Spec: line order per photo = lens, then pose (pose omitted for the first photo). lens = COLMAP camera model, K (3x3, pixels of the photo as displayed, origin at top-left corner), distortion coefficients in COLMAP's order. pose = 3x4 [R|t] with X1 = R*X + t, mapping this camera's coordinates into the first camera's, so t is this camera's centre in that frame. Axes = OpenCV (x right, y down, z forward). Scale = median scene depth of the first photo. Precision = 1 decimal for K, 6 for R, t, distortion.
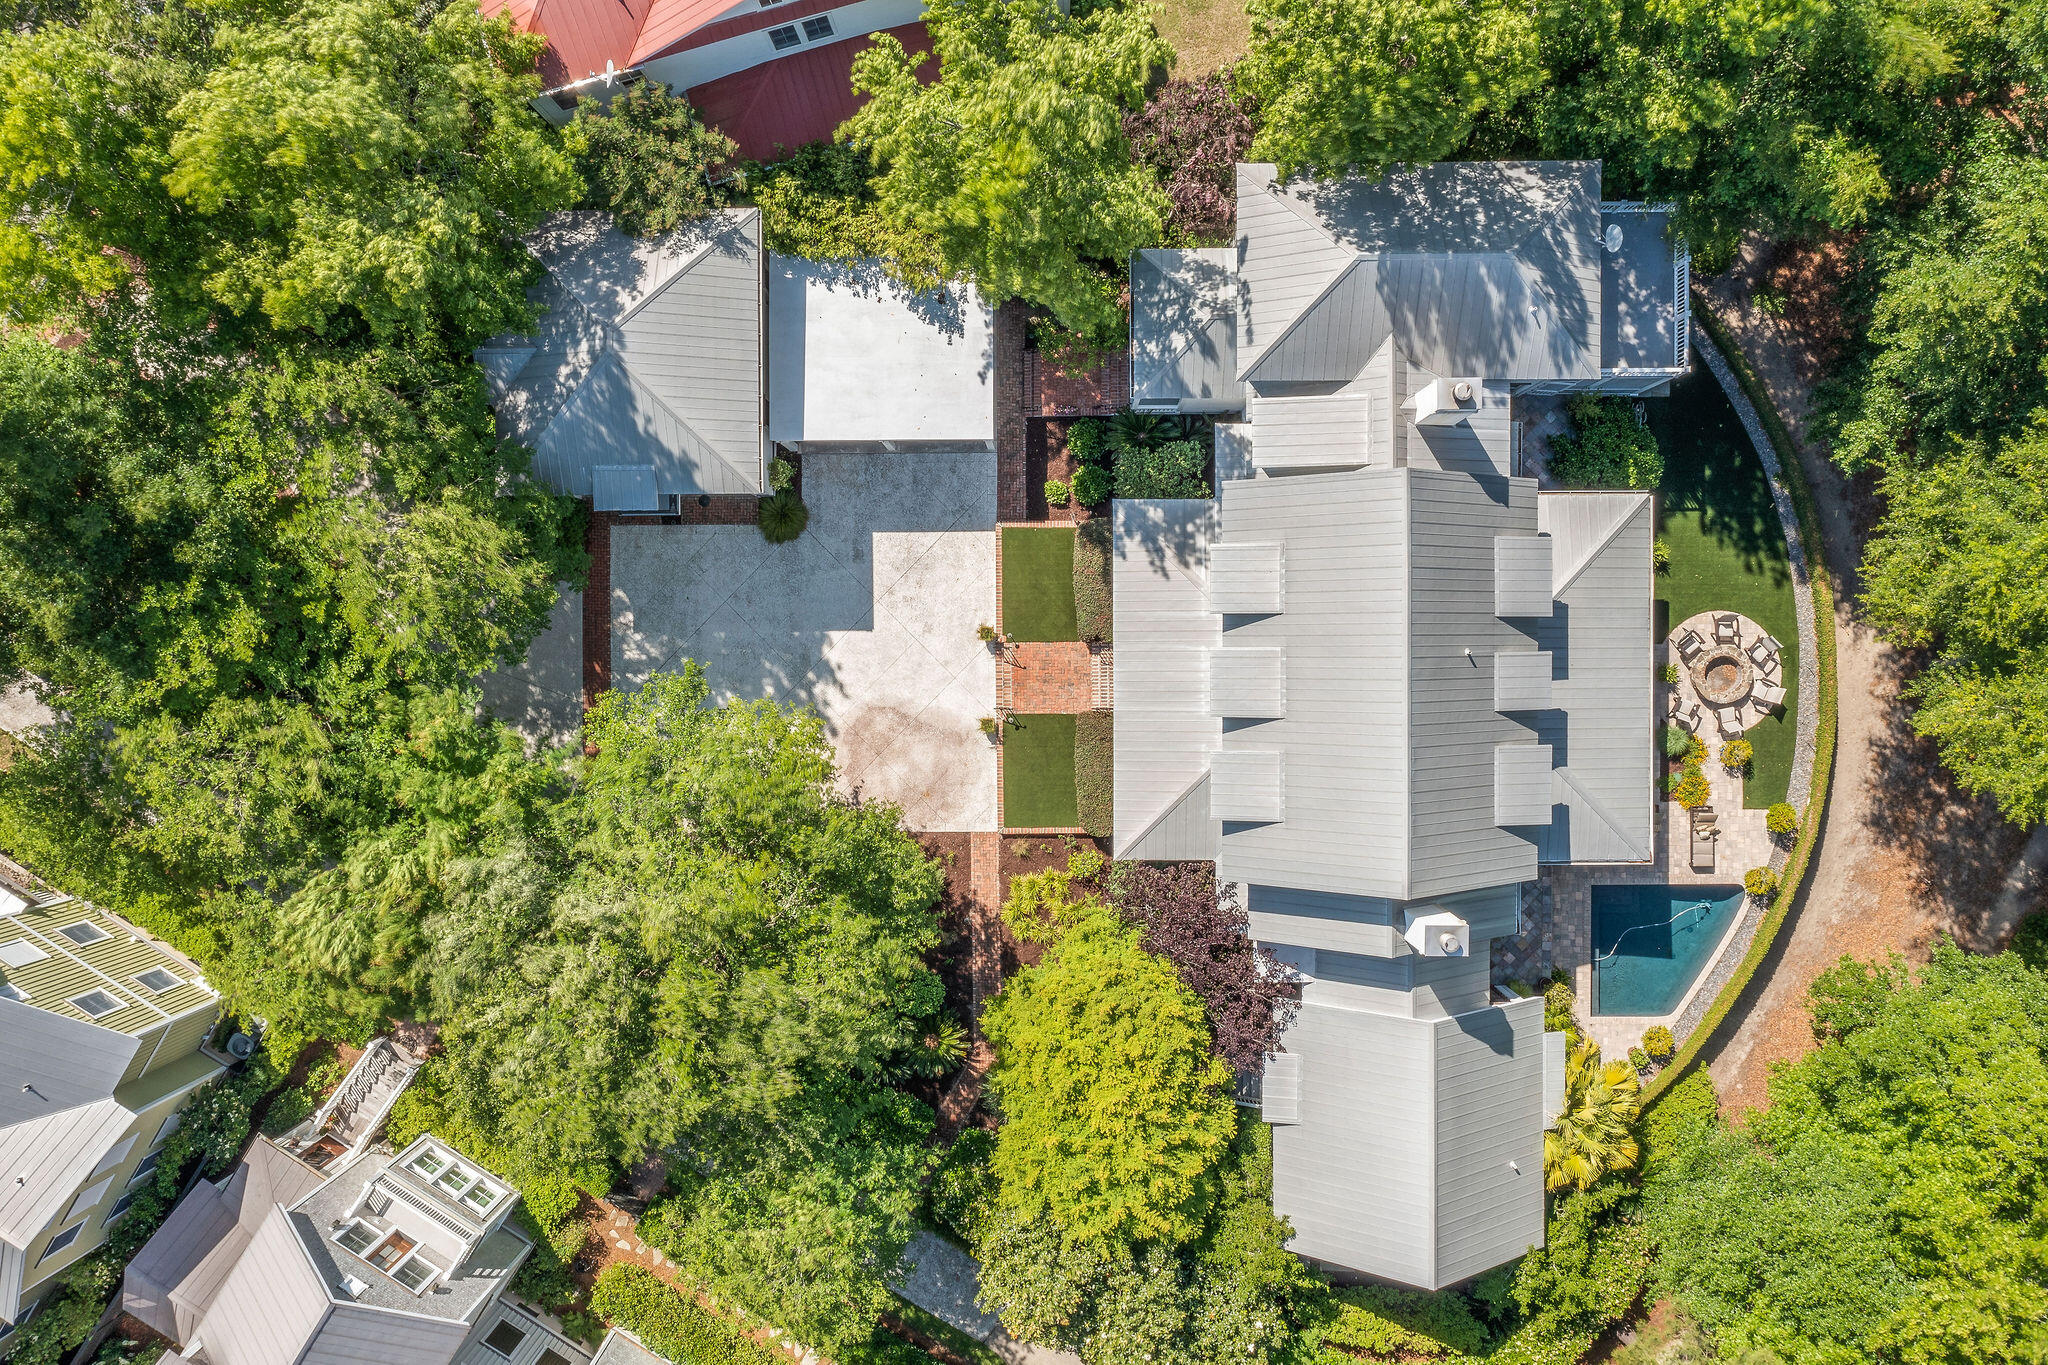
lens RADIAL K [[1616.4, 0, 1064.9], [0, 1616.4, 689.9], [0, 0, 1]] dist [0.003005, -0.001080]
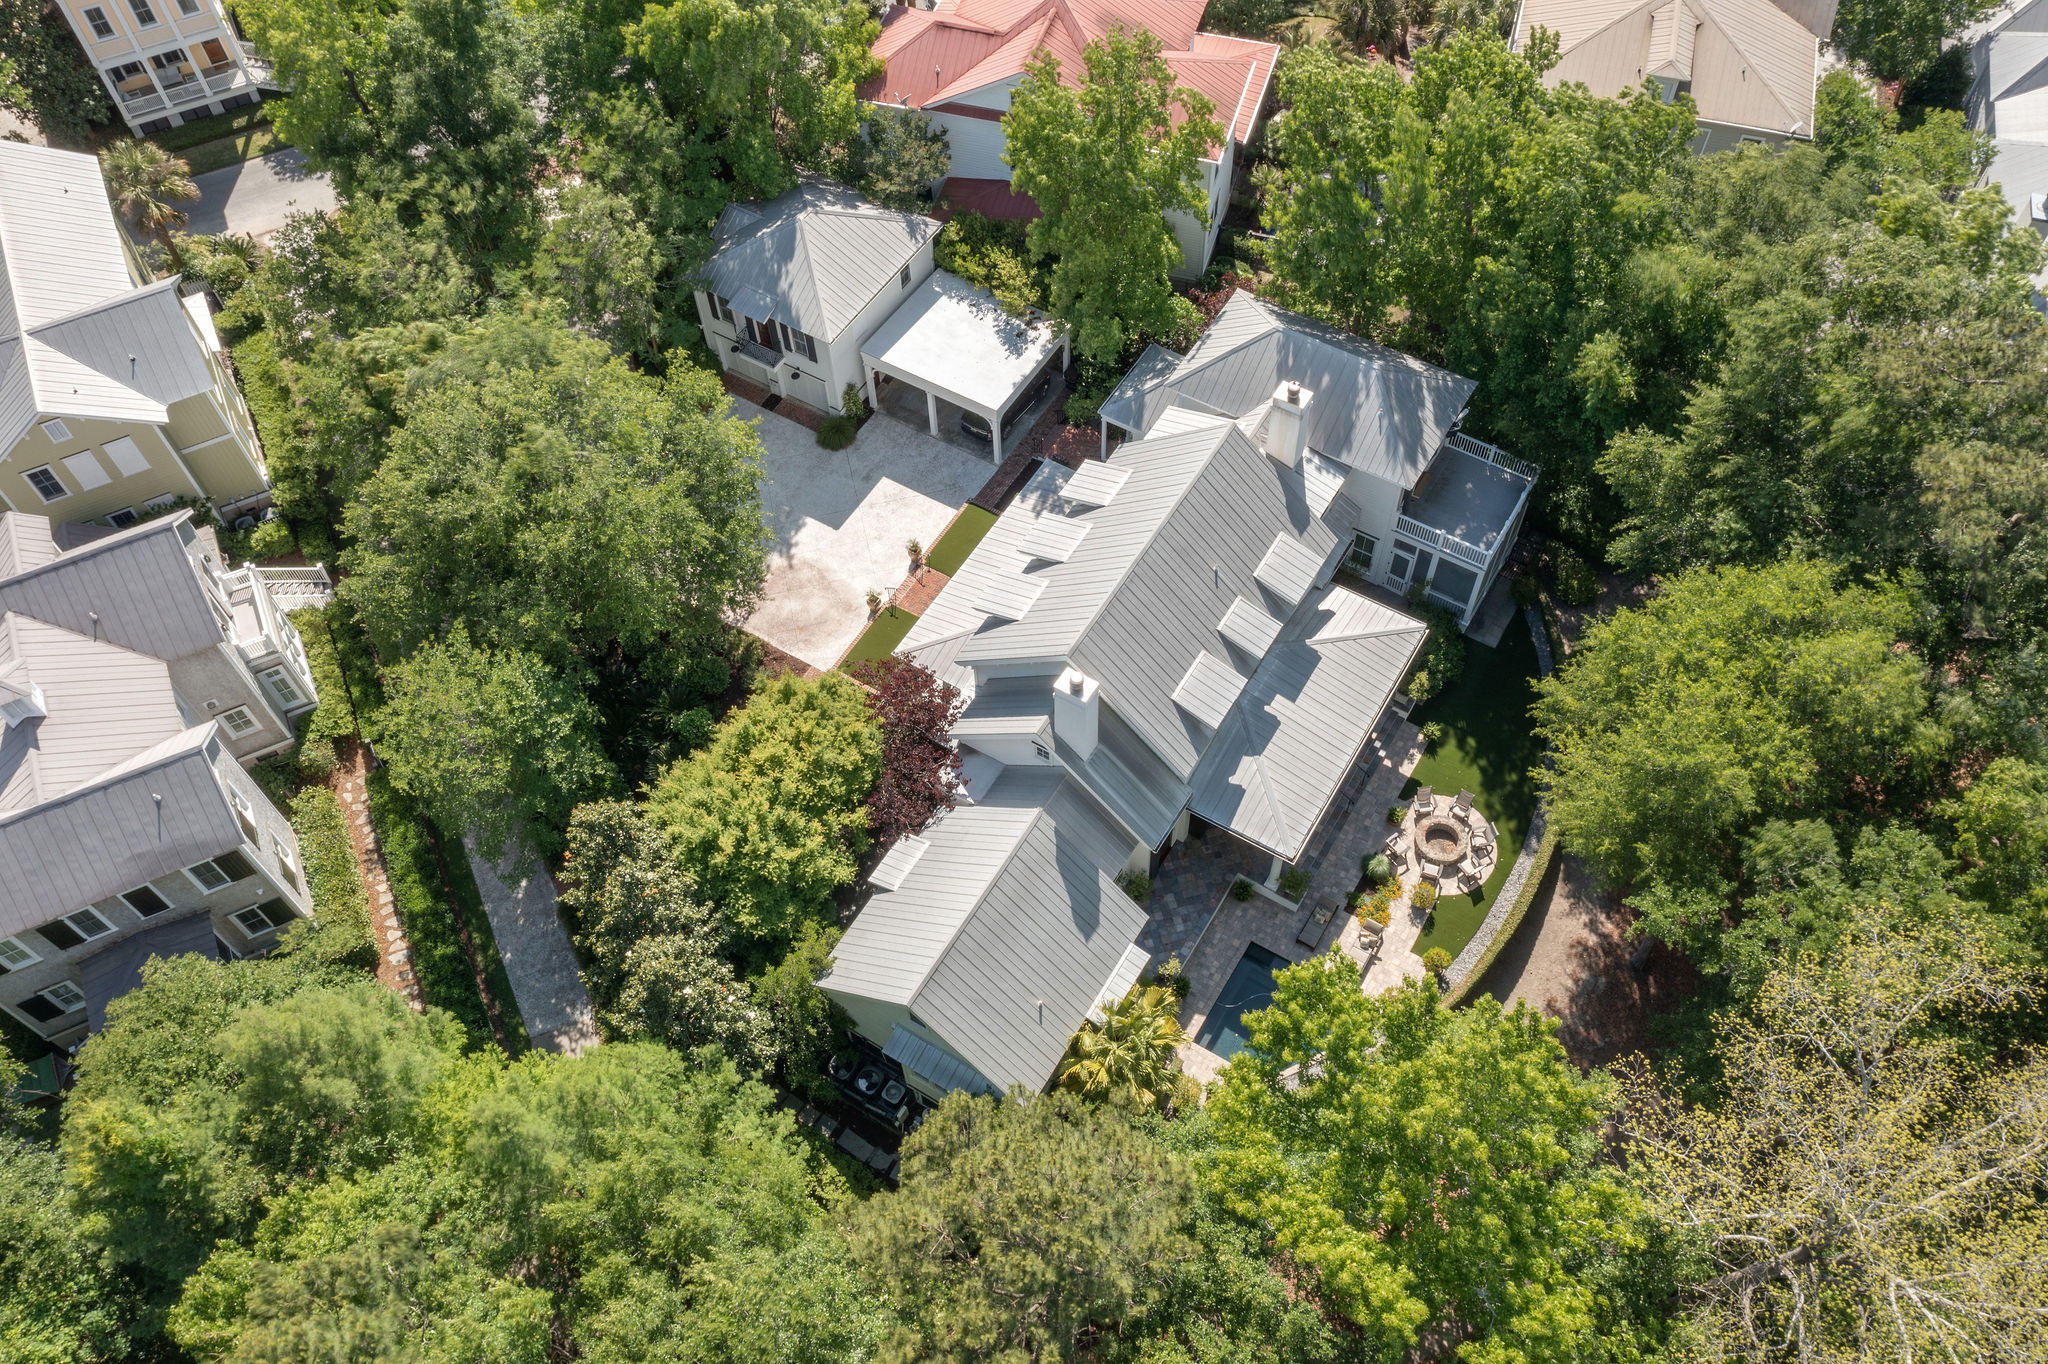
lens RADIAL K [[1616.4, 0, 1064.9], [0, 1616.4, 689.4], [0, 0, 1]] dist [0.003005, -0.001080]
pose [[0.859016, 0.436901, -0.266851, 0.453283], [-0.511920, 0.727464, -0.456874, 0.582185], [-0.005484, 0.529069, 0.848561, -0.003183]]
